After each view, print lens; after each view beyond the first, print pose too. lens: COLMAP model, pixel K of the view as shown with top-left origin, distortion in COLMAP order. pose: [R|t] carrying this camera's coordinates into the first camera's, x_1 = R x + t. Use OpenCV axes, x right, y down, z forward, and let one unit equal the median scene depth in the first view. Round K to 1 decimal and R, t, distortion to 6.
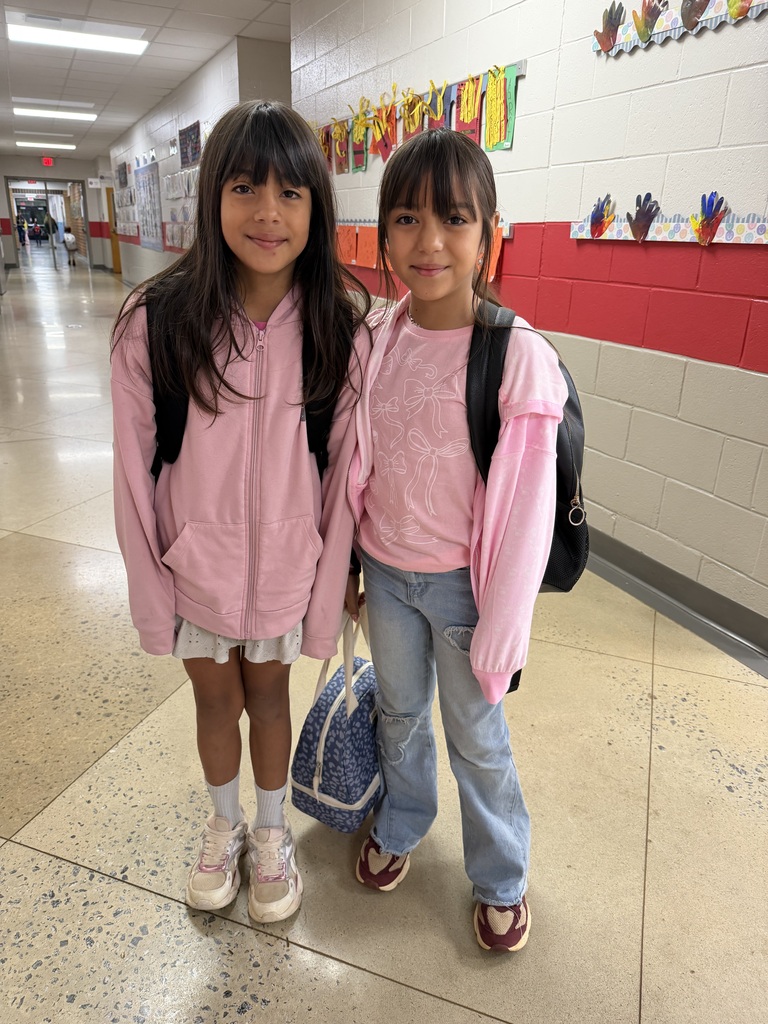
lens RADIAL K [[724.5, 0, 382.5], [0, 724.5, 511.3], [0, 0, 1]] dist [-0.011984, -0.007866]
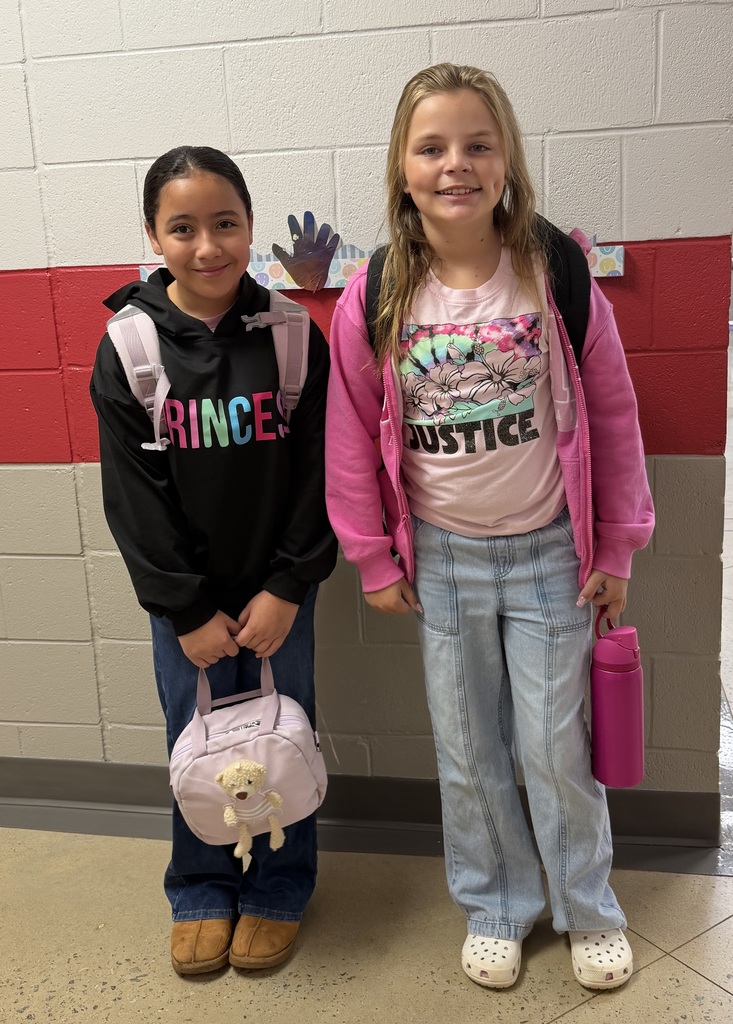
lens RADIAL K [[946.7, 0, 367.3], [0, 946.7, 511.8], [0, 0, 1]] dist [-0.001368, 0.000000]
pose [[0.579613, -0.219720, 0.784712, -0.267357], [0.329469, 0.943934, 0.020946, -0.204905], [-0.745318, 0.246397, 0.619507, 0.532455]]
